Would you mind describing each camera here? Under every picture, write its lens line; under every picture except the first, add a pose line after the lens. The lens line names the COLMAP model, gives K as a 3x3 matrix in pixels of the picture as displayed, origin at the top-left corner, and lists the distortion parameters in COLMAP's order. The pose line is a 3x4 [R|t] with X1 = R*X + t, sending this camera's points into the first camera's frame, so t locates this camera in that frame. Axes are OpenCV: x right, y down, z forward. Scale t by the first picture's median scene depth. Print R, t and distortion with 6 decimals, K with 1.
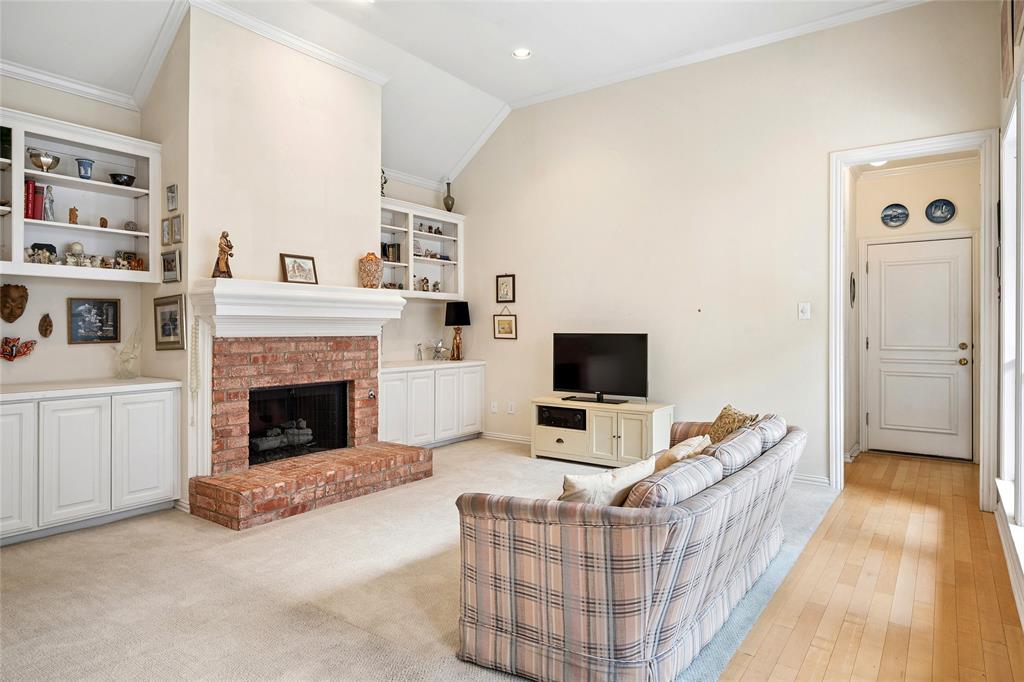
lens RADIAL K [[599.0, 0, 514.6], [0, 599.0, 327.4], [0, 0, 1]] dist [-0.002073, -0.000094]
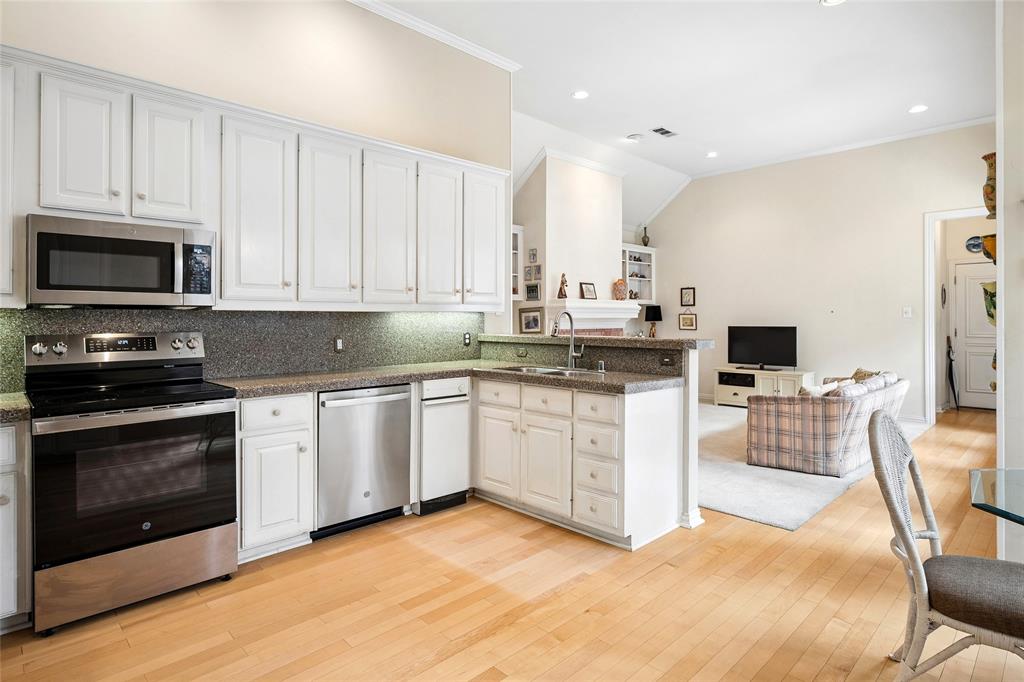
lens RADIAL K [[546.6, 0, 504.6], [0, 546.6, 316.5], [0, 0, 1]] dist [-0.000769, -0.000238]
pose [[0.983531, -0.005160, -0.180663, -0.332970], [0.004597, 0.999983, -0.003539, -0.017632], [0.180679, 0.002650, 0.983539, -0.676075]]
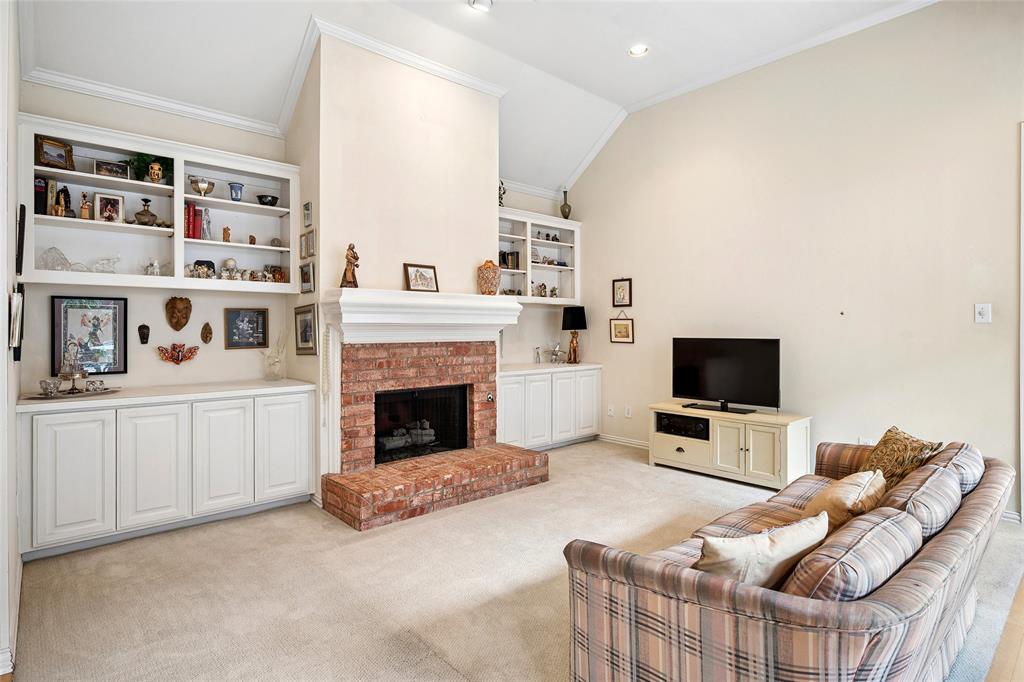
lens RADIAL K [[531.8, 0, 510.6], [0, 531.8, 330.2], [0, 0, 1]] dist [0.000685, -0.000020]
pose [[0.975761, -0.002721, -0.218822, -0.003670], [0.003677, 0.999985, 0.003959, -0.009290], [0.218808, -0.004667, 0.975757, 0.133870]]
